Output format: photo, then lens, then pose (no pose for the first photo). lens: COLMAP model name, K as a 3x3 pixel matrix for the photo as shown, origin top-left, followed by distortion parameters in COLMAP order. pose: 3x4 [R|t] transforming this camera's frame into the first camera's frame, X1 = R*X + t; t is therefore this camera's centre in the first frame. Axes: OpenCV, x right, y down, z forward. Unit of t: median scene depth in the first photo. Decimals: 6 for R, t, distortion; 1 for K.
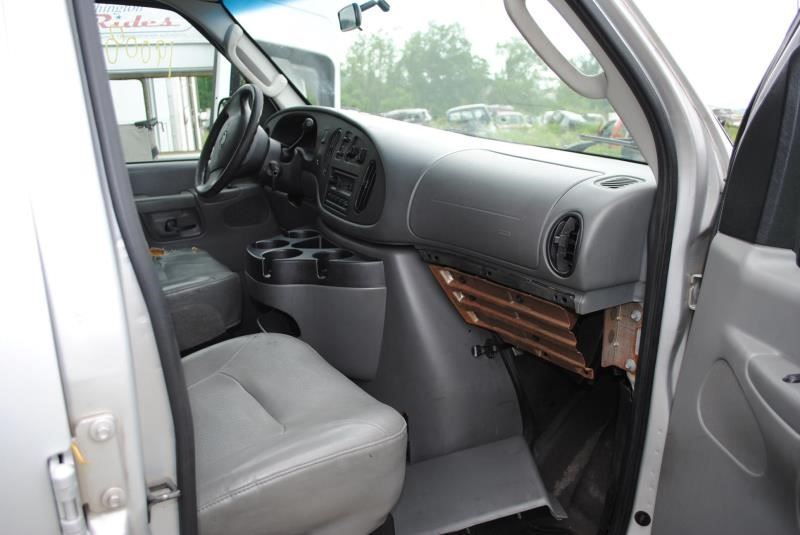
lens RADIAL K [[670.6, 0, 398.1], [0, 670.6, 267.9], [0, 0, 1]] dist [-0.068010, -0.007776]
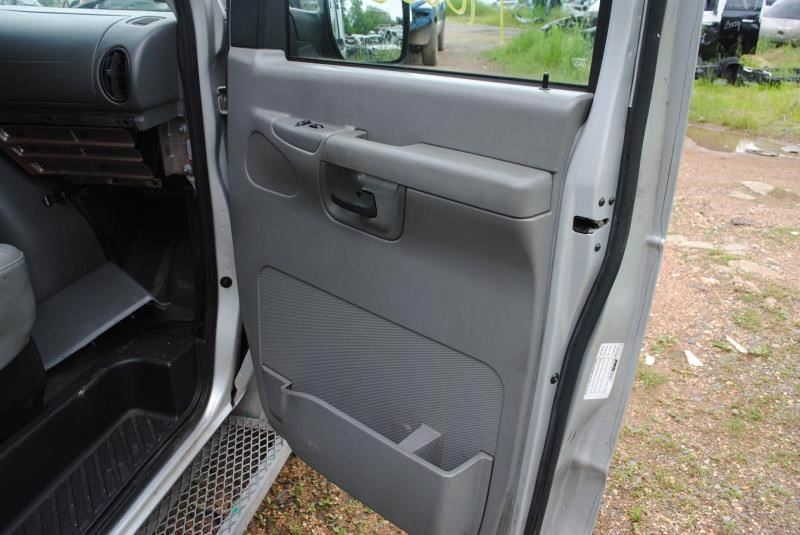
lens RADIAL K [[670.6, 0, 406.3], [0, 670.6, 268.8], [0, 0, 1]] dist [-0.068010, -0.007776]
pose [[0.732302, -0.287381, 0.617370, -0.165609], [0.173114, 0.955369, 0.239376, 0.086178], [-0.658608, -0.068420, 0.749369, -0.219711]]
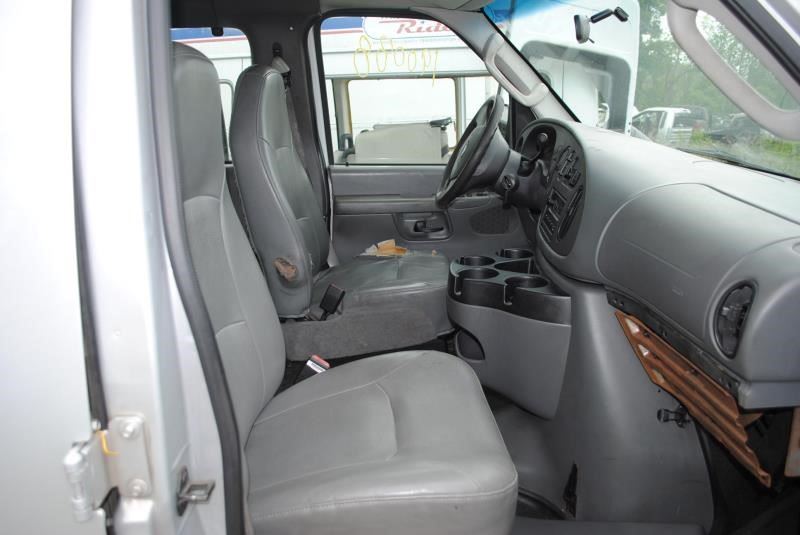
lens RADIAL K [[670.6, 0, 397.5], [0, 670.6, 265.6], [0, 0, 1]] dist [-0.068010, -0.007776]
pose [[0.873813, 0.129433, -0.468720, 0.209696], [-0.125547, 0.991294, 0.039685, -0.064096], [0.469775, 0.024169, 0.882455, 0.086883]]
